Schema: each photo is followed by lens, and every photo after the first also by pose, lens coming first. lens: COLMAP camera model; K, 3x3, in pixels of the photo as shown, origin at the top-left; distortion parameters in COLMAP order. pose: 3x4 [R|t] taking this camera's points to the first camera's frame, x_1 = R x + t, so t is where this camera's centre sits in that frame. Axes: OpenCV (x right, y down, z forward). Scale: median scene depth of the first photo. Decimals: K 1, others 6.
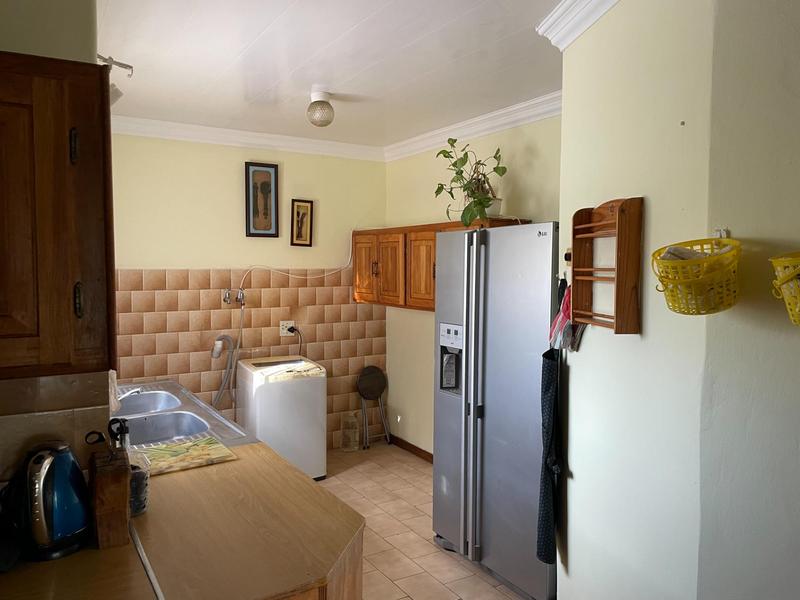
lens RADIAL K [[607.5, 0, 407.5], [0, 607.5, 300.4], [0, 0, 1]] dist [0.121385, -0.144213]
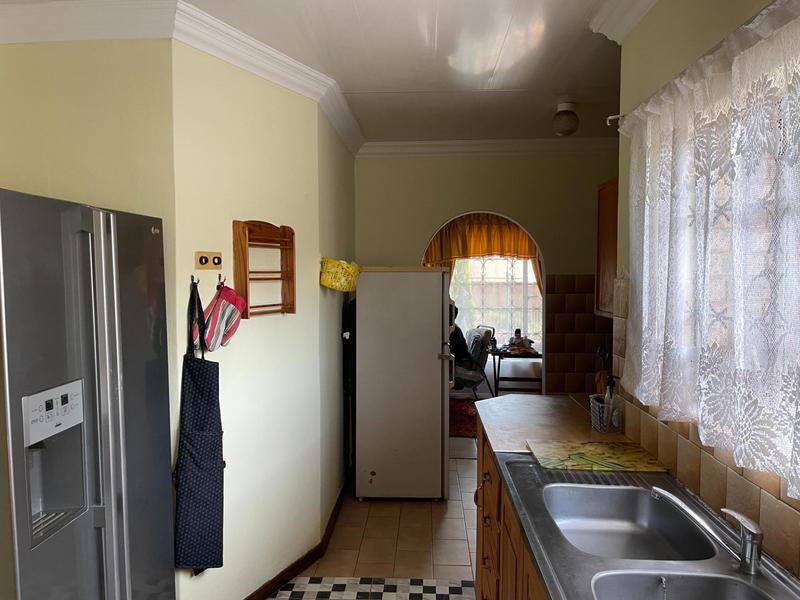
lens RADIAL K [[607.5, 0, 407.5], [0, 607.5, 300.4], [0, 0, 1]] dist [0.121385, -0.144213]
pose [[-0.831038, -0.023879, 0.555702, -0.672933], [0.036180, 0.994641, 0.096847, -0.105097], [-0.555037, 0.100589, -0.825721, 1.905831]]
